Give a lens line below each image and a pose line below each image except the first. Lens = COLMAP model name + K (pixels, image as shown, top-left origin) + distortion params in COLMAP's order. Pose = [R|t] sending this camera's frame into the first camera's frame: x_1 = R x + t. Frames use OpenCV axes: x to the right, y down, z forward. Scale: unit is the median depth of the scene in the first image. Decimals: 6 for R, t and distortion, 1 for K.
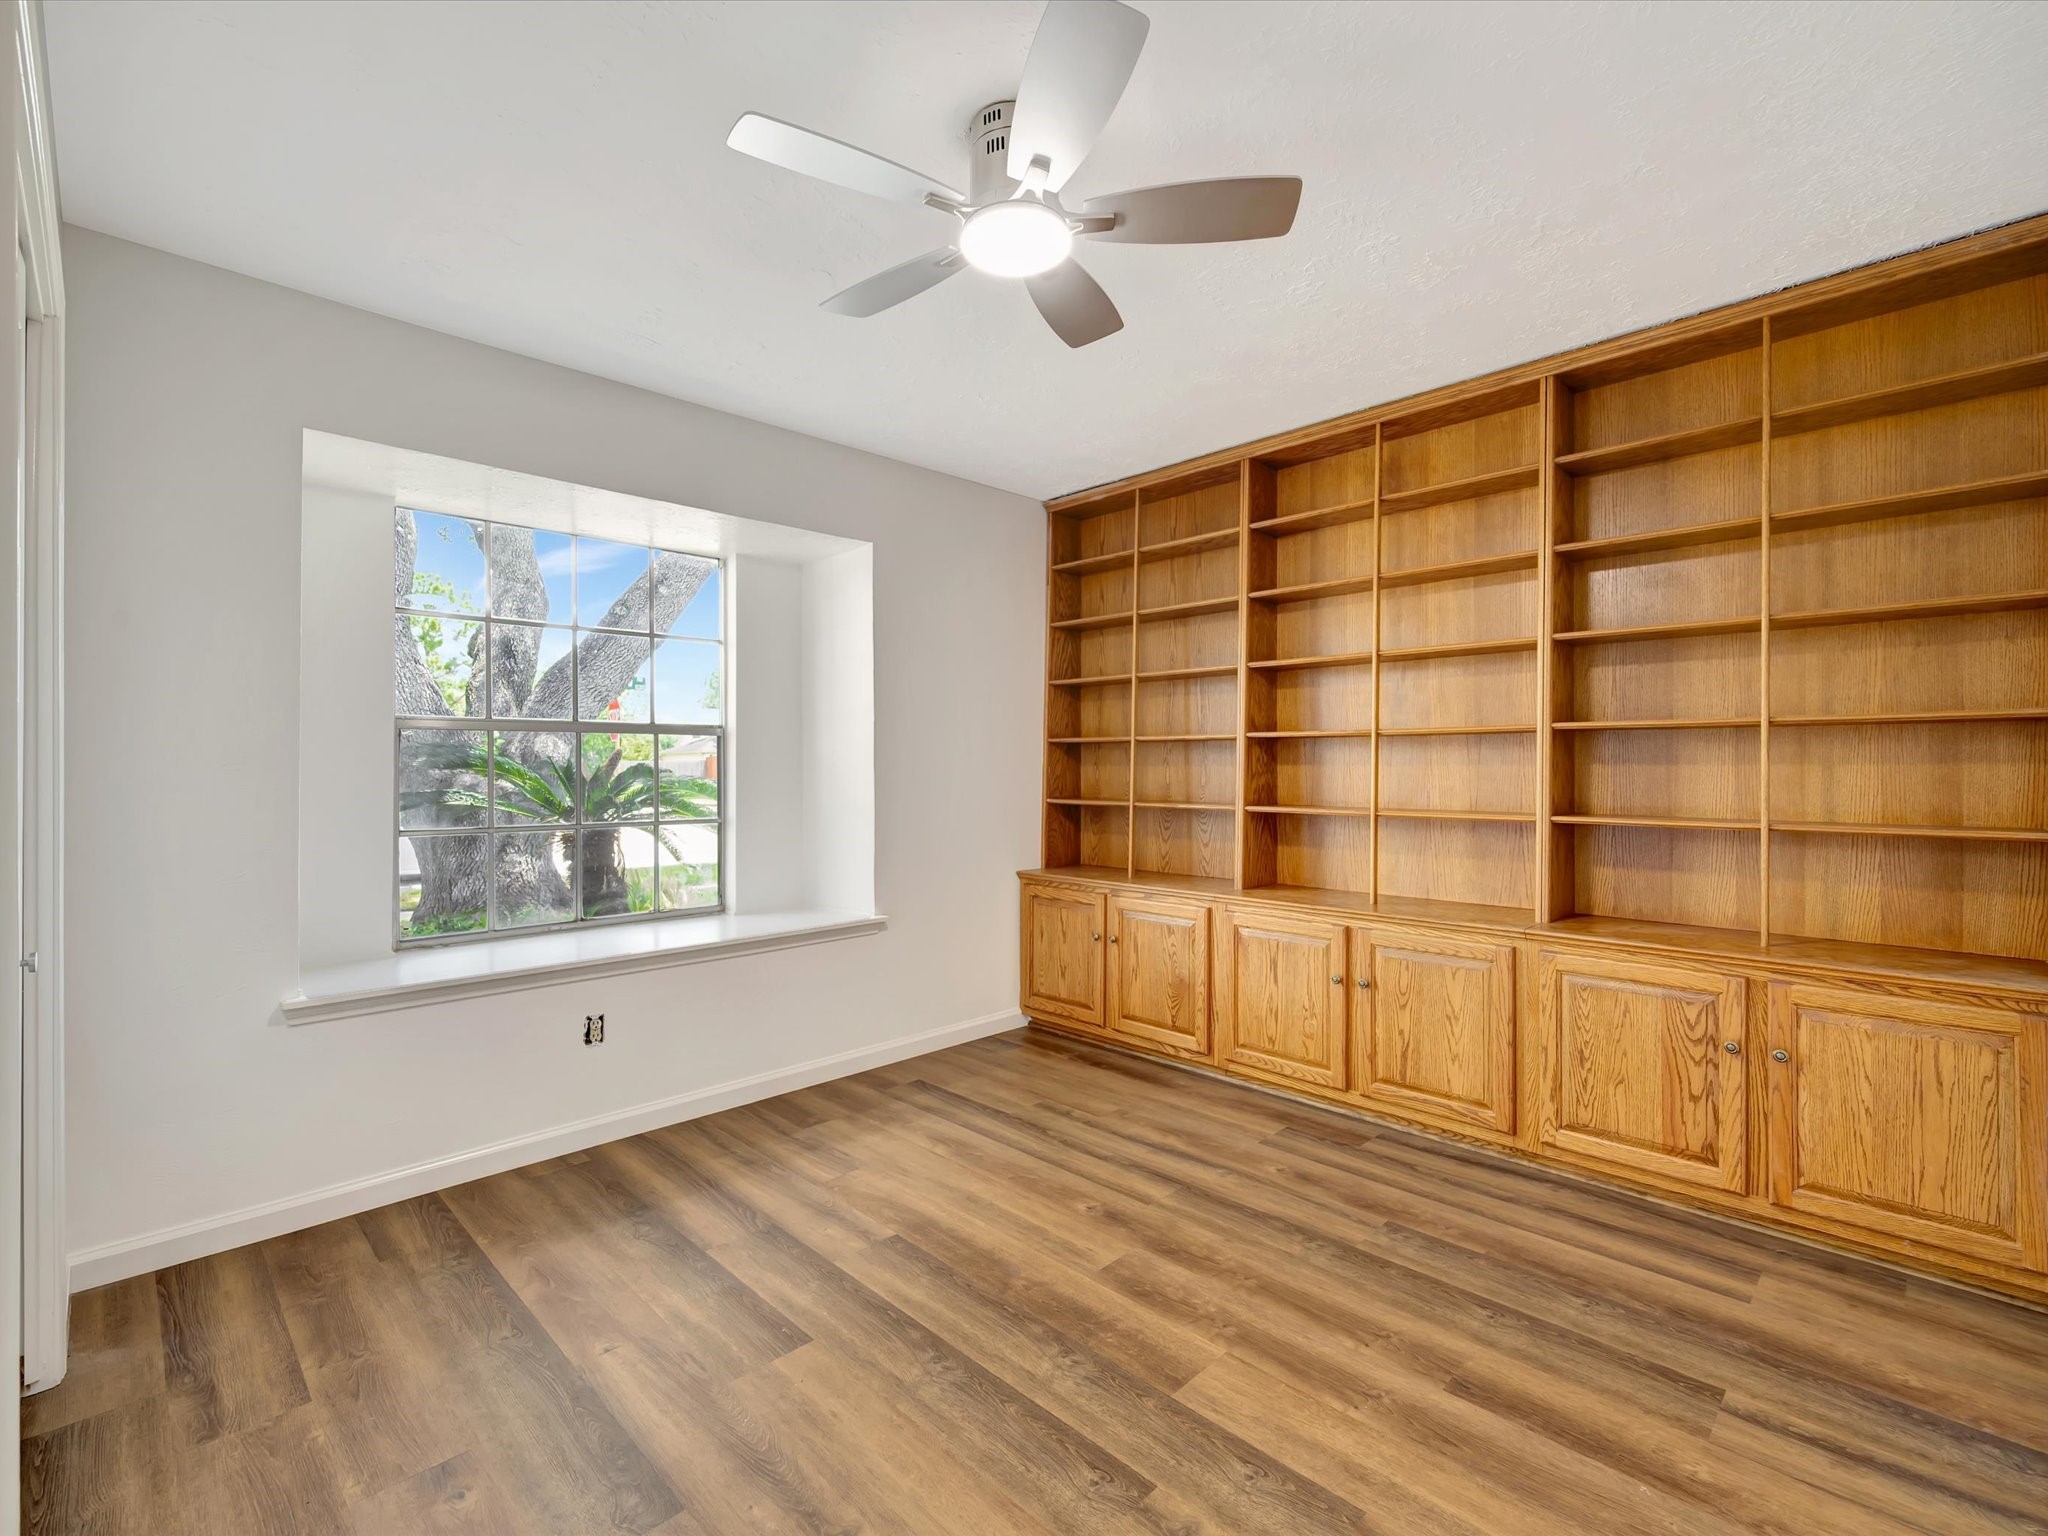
lens RADIAL K [[919.6, 0, 1024.8], [0, 919.6, 767.7], [0, 0, 1]] dist [0.003177, -0.000052]
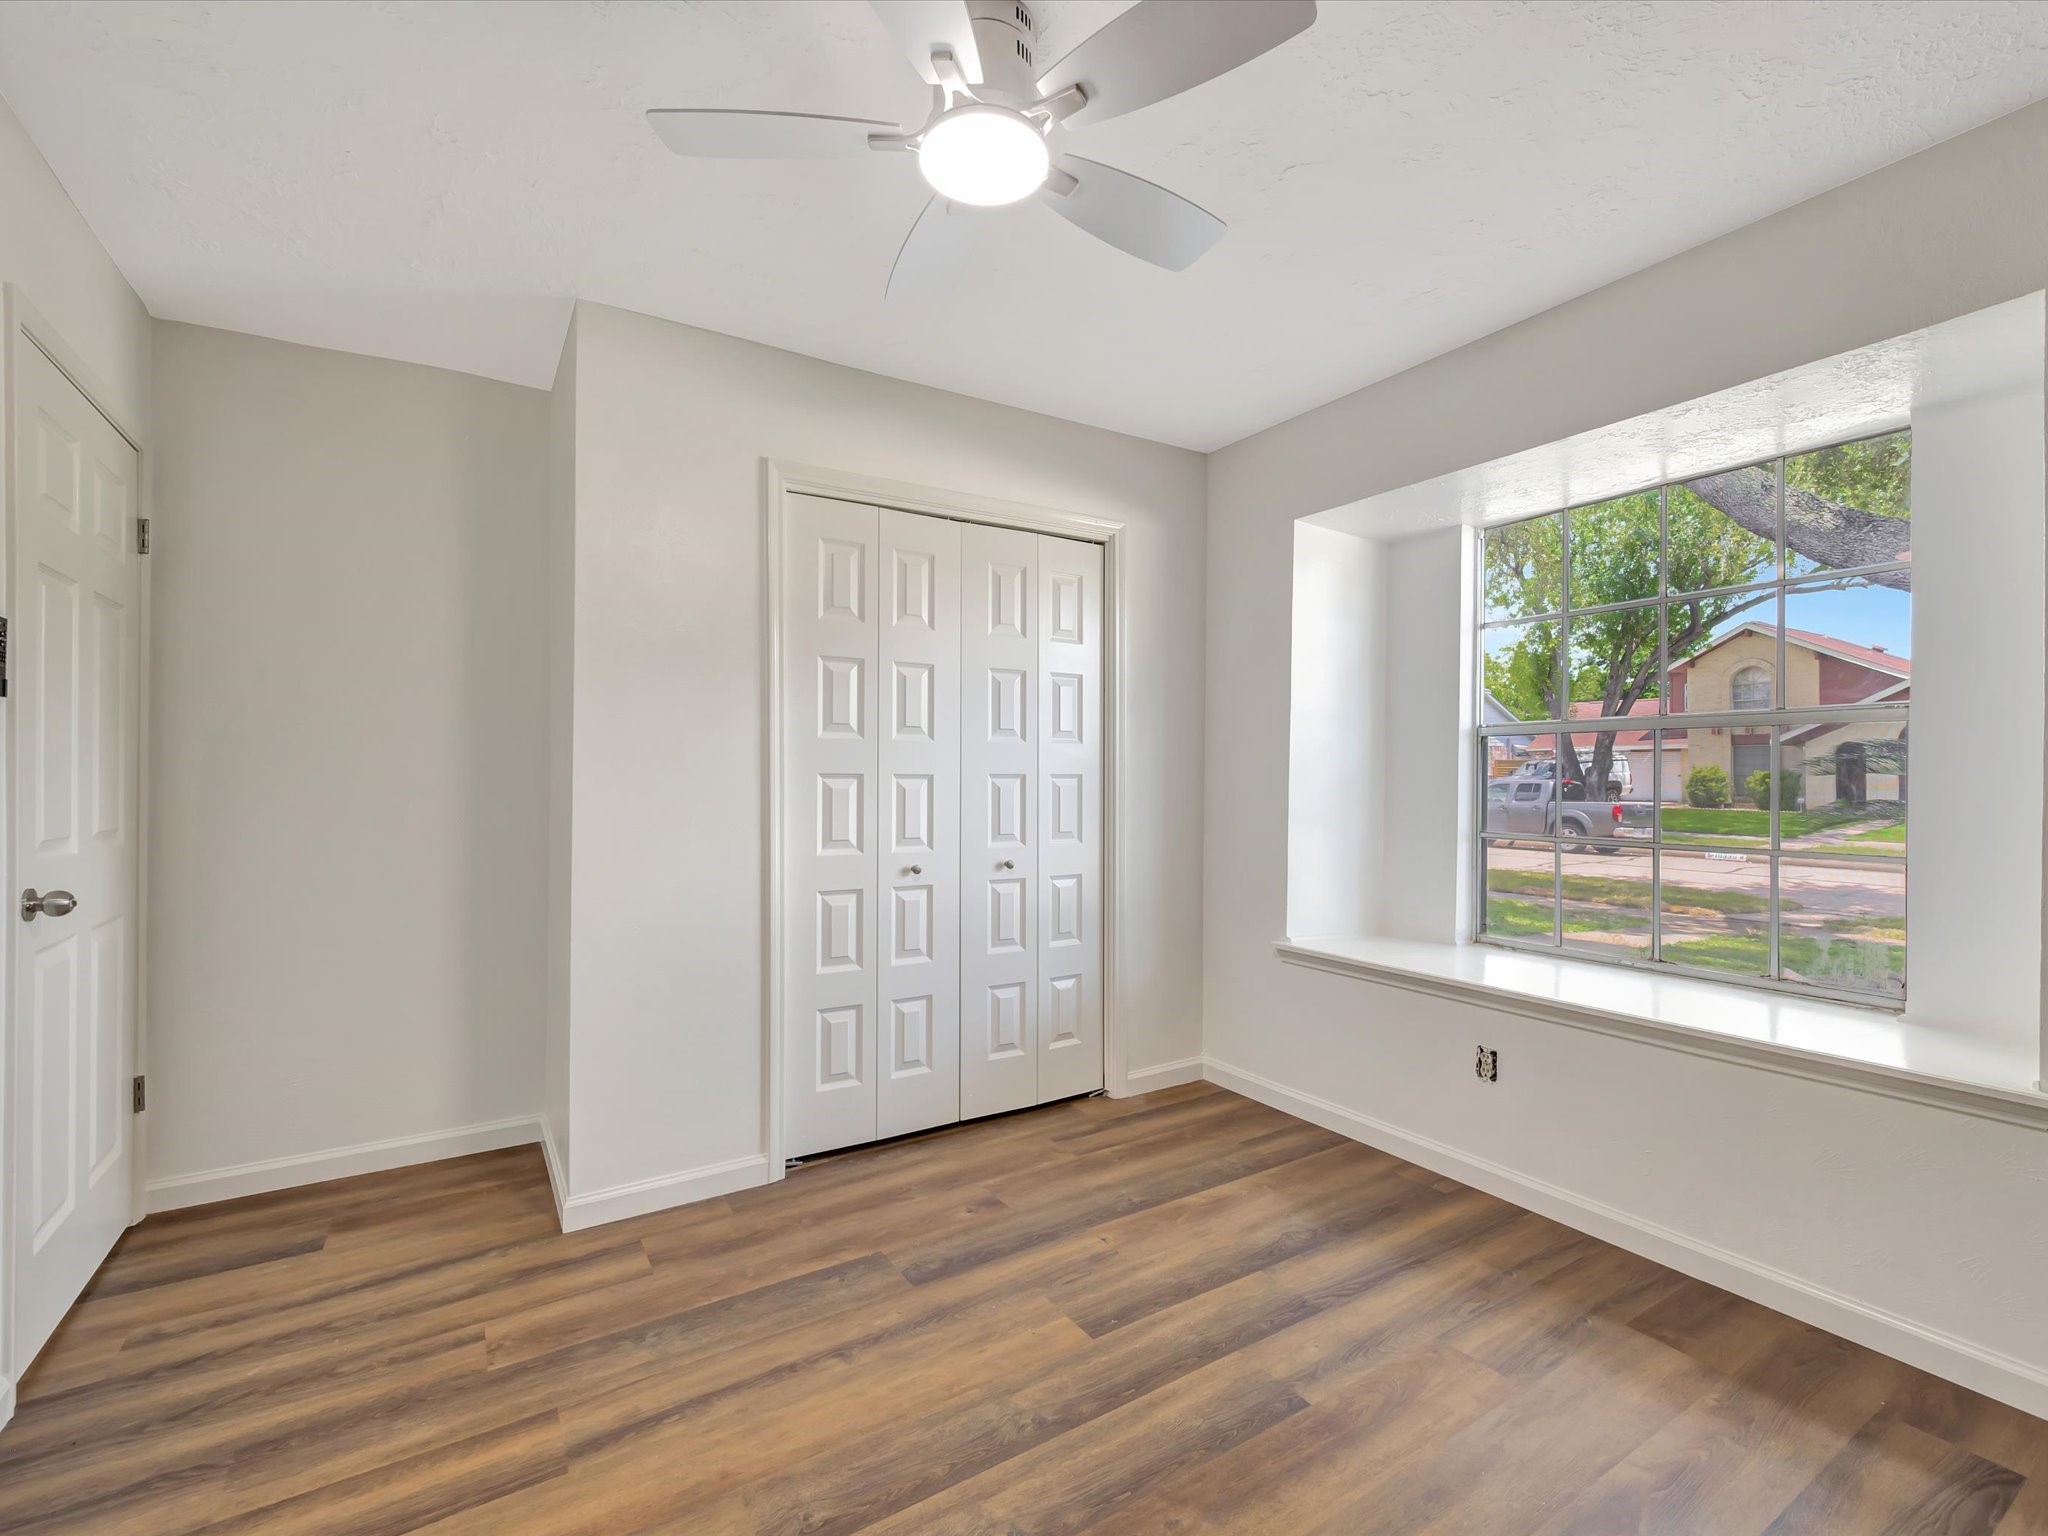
lens RADIAL K [[919.6, 0, 1027.9], [0, 919.6, 772.5], [0, 0, 1]] dist [0.003177, -0.000052]
pose [[-0.220649, 0.000787, -0.975353, 0.611774], [0.004864, 0.999988, -0.000294, -0.001269], [0.975341, -0.004809, -0.220650, 0.914133]]
